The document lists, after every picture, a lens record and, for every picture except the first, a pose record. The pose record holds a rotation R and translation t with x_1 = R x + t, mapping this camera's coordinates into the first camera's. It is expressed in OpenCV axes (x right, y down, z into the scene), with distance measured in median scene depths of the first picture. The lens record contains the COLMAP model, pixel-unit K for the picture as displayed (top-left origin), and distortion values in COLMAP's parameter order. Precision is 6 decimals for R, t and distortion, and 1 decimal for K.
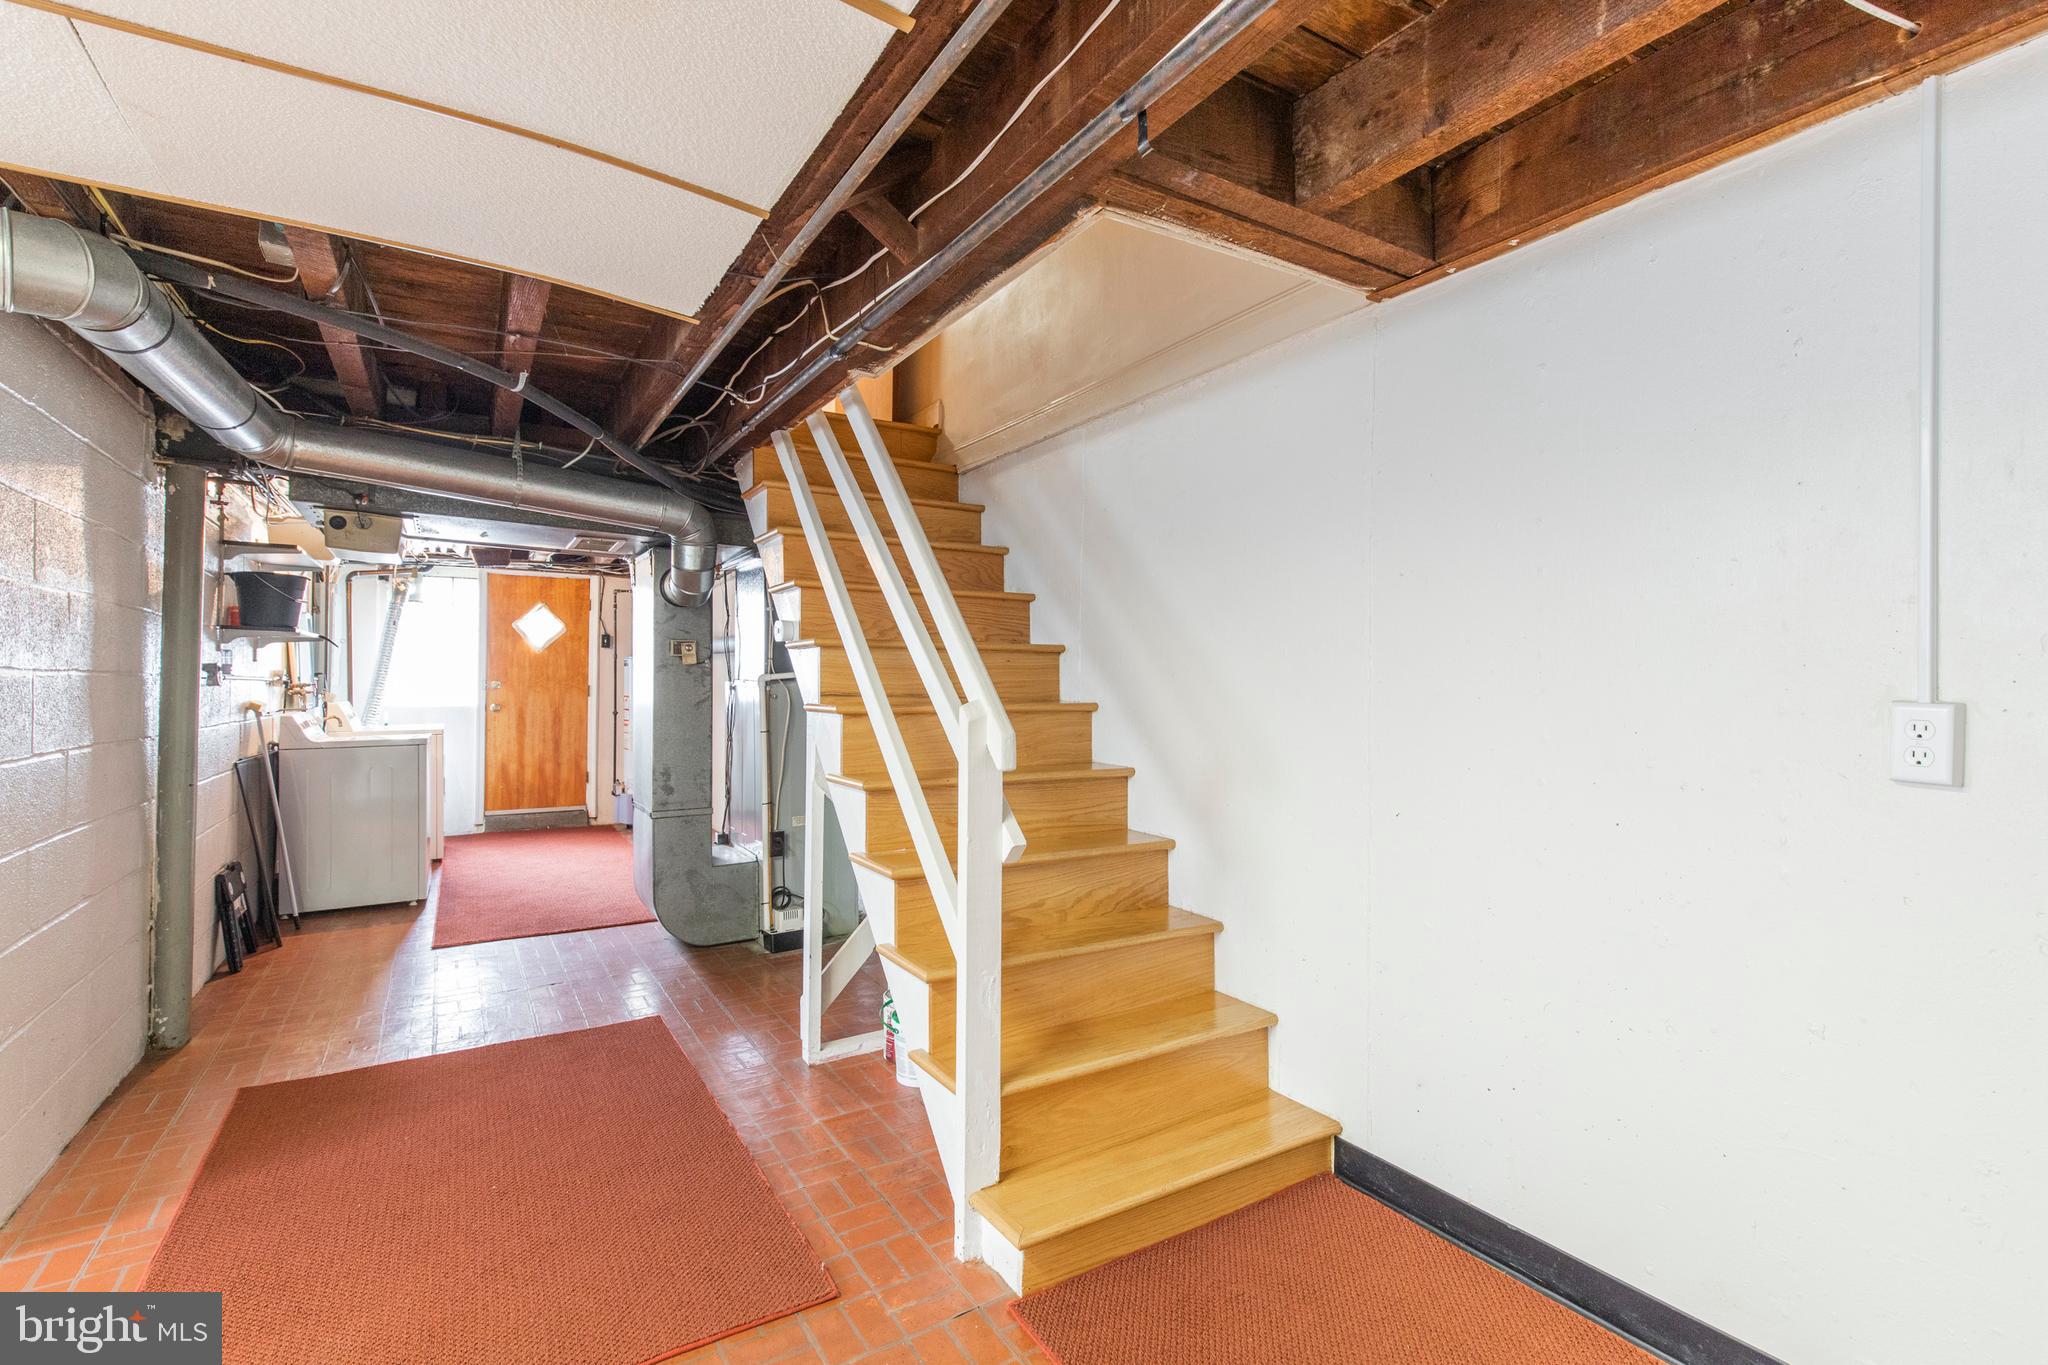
lens RADIAL K [[943.4, 0, 1051.3], [0, 943.4, 673.7], [0, 0, 1]] dist [0.006004, 0.000178]
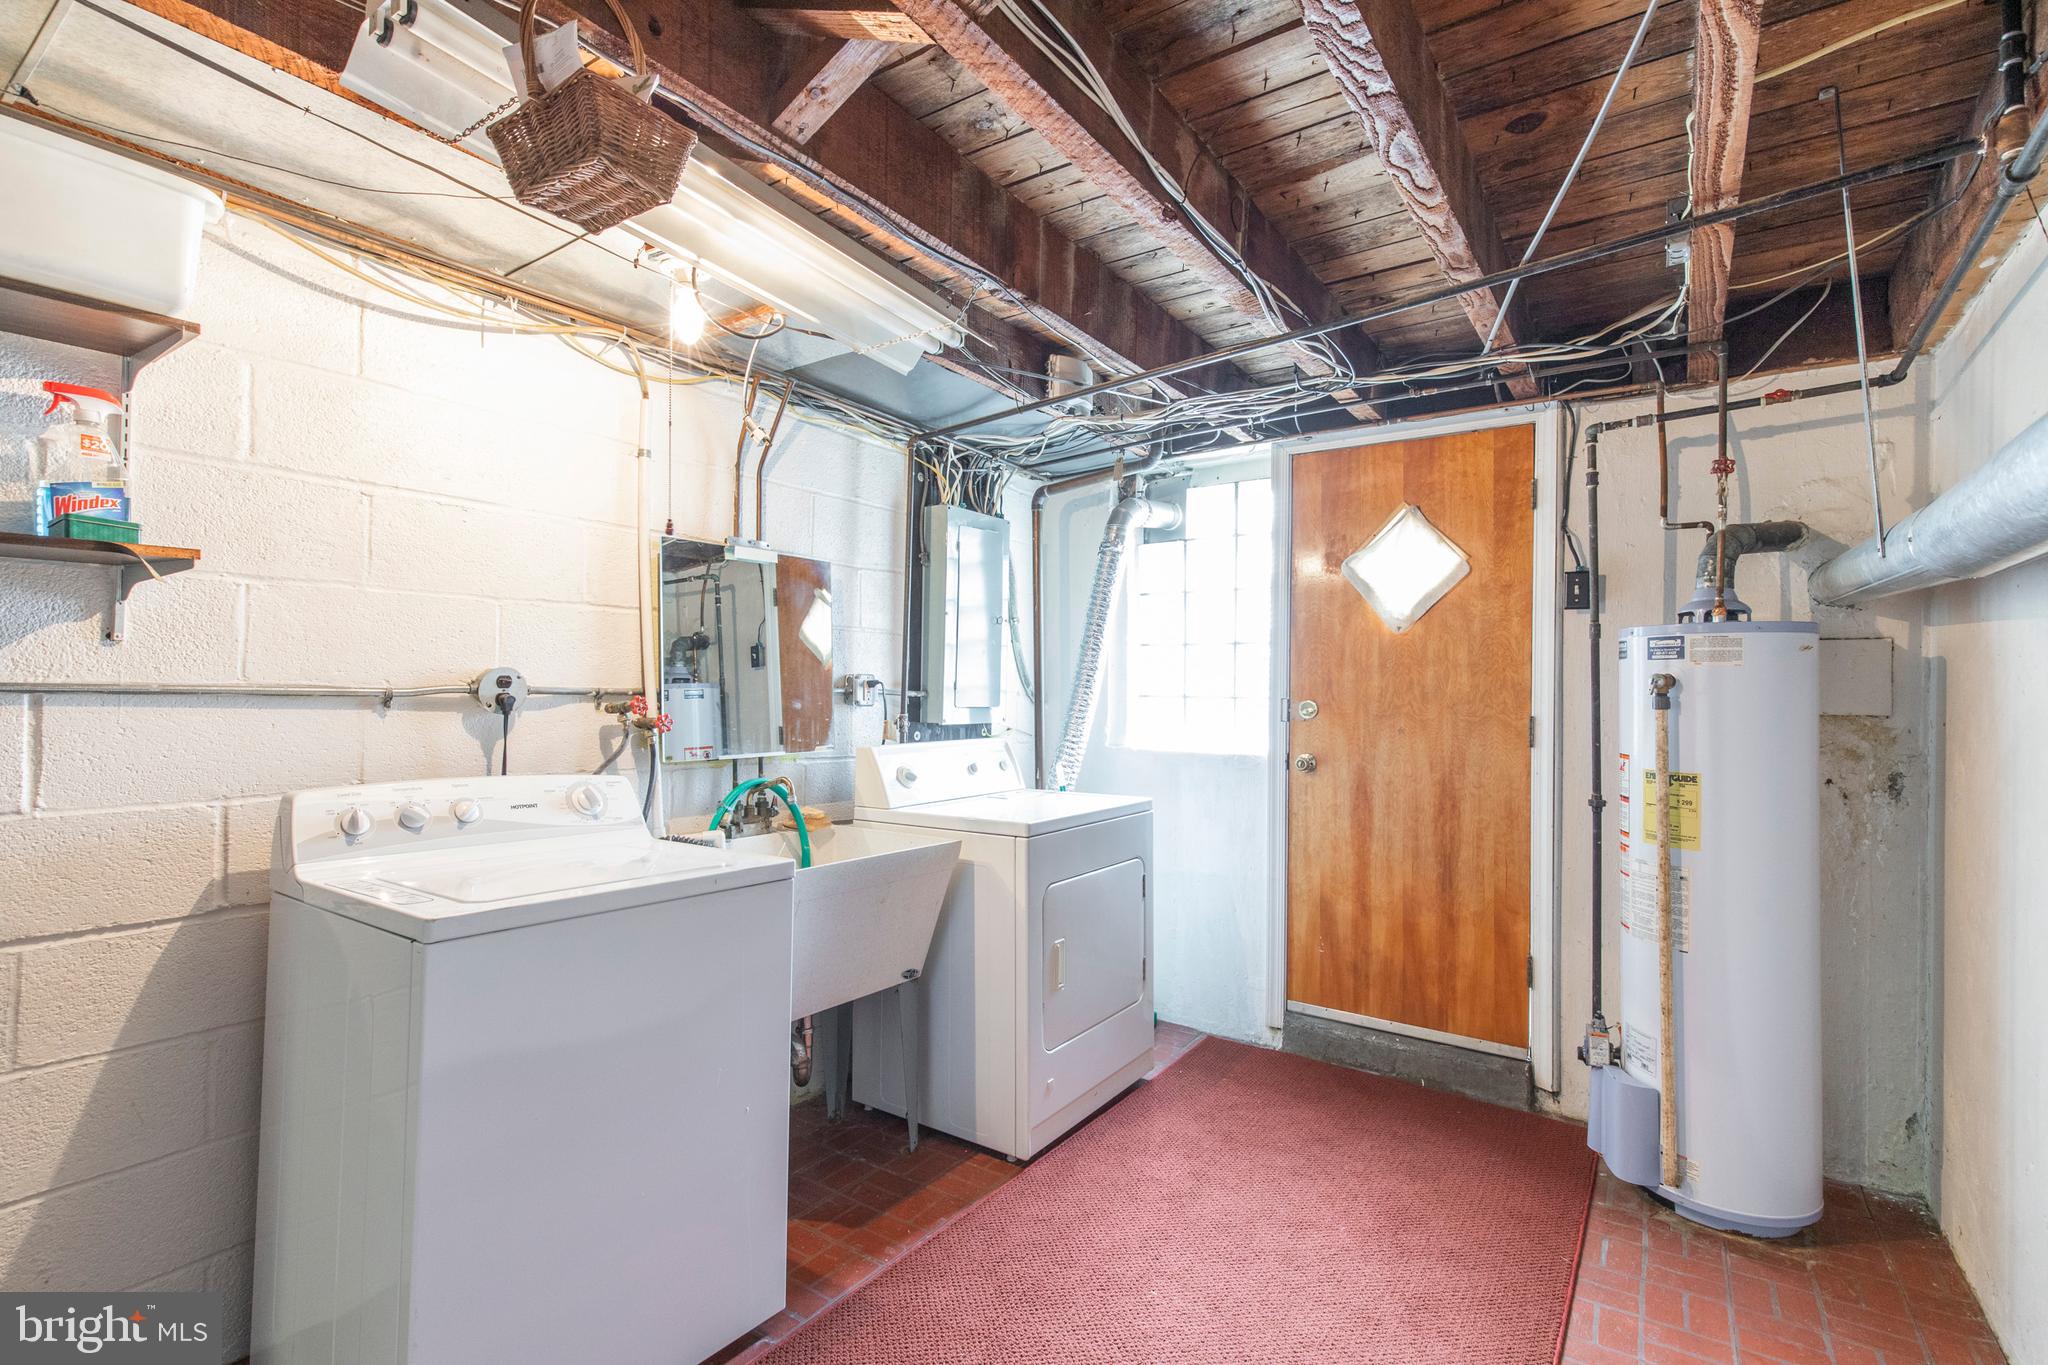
lens RADIAL K [[930.9, 0, 998.6], [0, 930.9, 688.6], [0, 0, 1]] dist [0.025331, 0.000203]
pose [[0.371107, -0.006290, -0.928569, -0.236635], [-0.001616, 0.999971, -0.007420, 0.004736], [0.928589, 0.004254, 0.371086, 0.689905]]
